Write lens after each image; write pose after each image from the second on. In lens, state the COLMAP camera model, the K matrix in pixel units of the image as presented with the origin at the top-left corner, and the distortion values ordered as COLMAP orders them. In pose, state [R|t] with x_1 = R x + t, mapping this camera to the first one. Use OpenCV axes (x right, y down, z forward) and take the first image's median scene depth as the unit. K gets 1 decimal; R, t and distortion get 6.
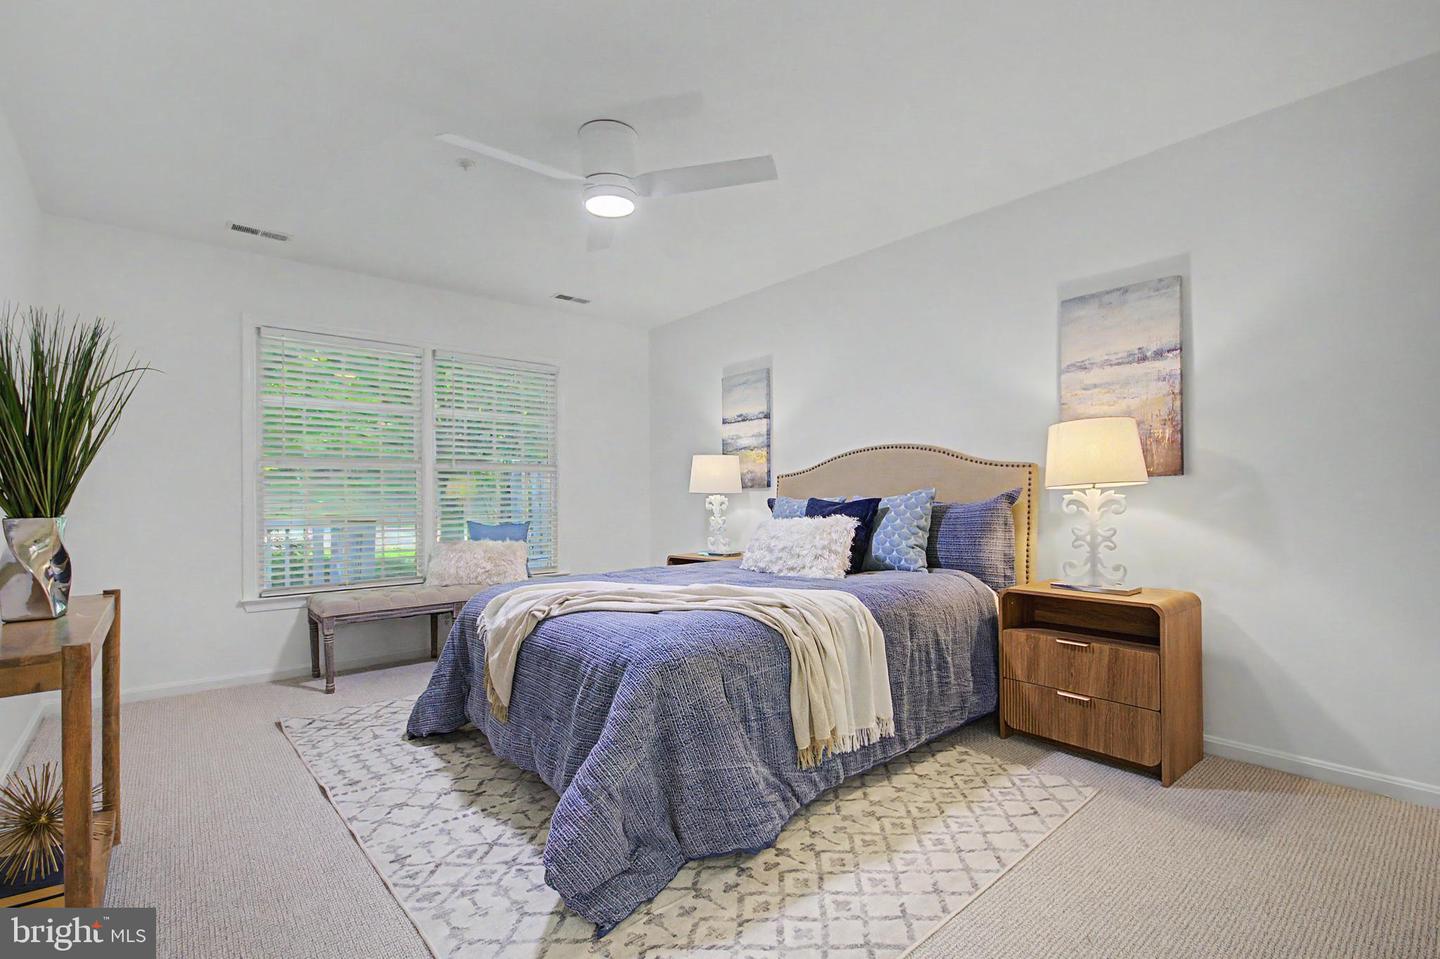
lens RADIAL K [[644.7, 0, 722.5], [0, 644.7, 489.6], [0, 0, 1]] dist [-0.004087, -0.000918]
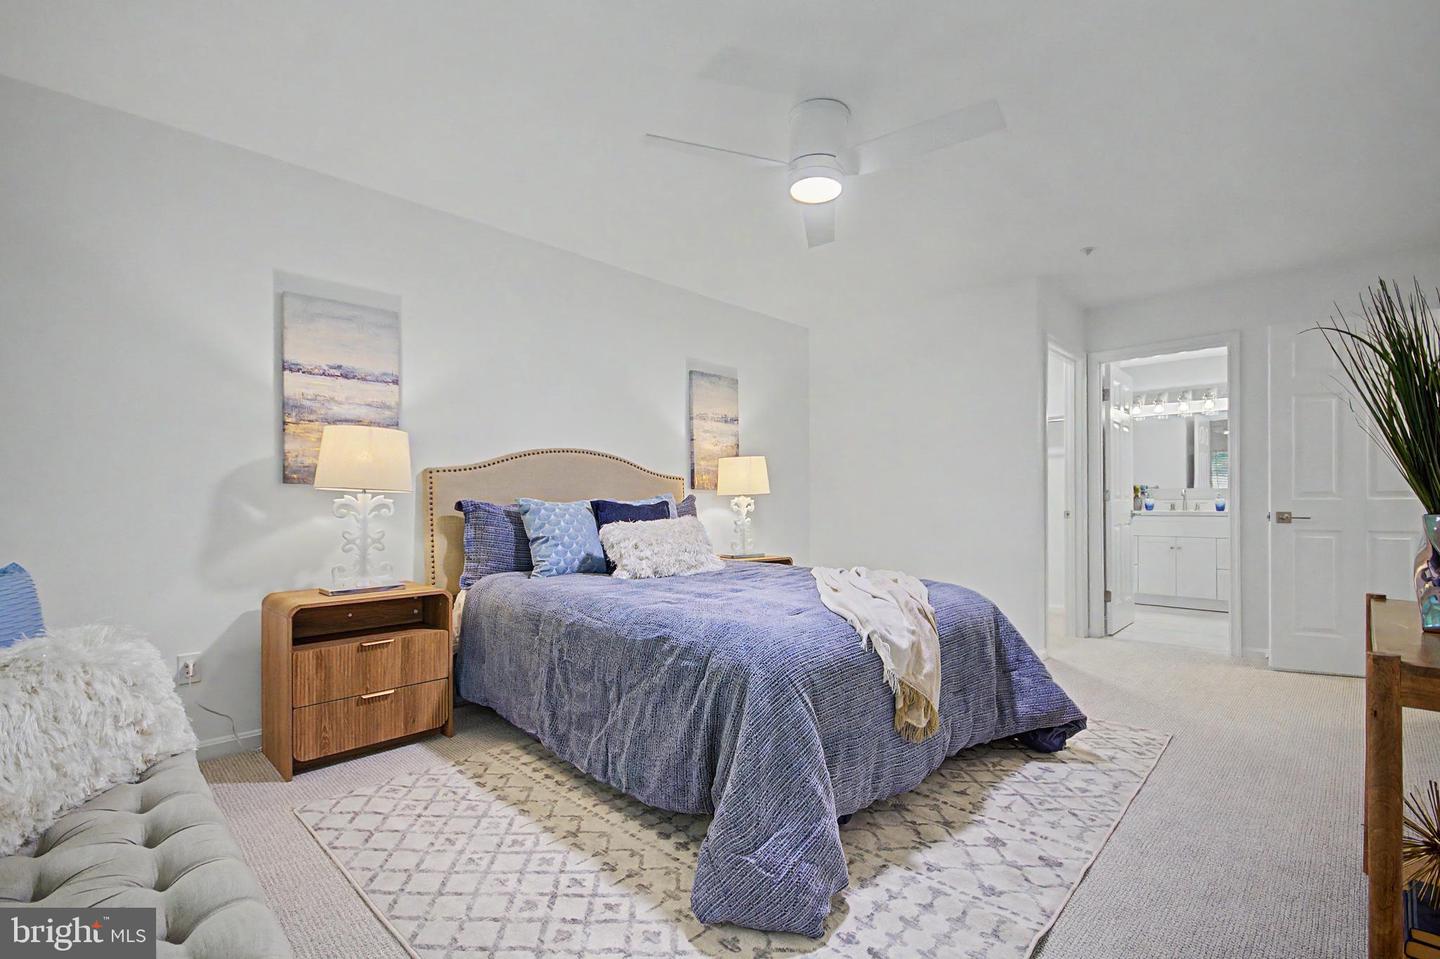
lens RADIAL K [[644.7, 0, 683.4], [0, 644.7, 506.4], [0, 0, 1]] dist [-0.004087, -0.000918]
pose [[-0.046142, 0.000648, 0.998935, -0.639690], [-0.017697, 0.999842, -0.001466, 0.016667], [-0.998778, -0.017745, -0.046123, 0.714574]]
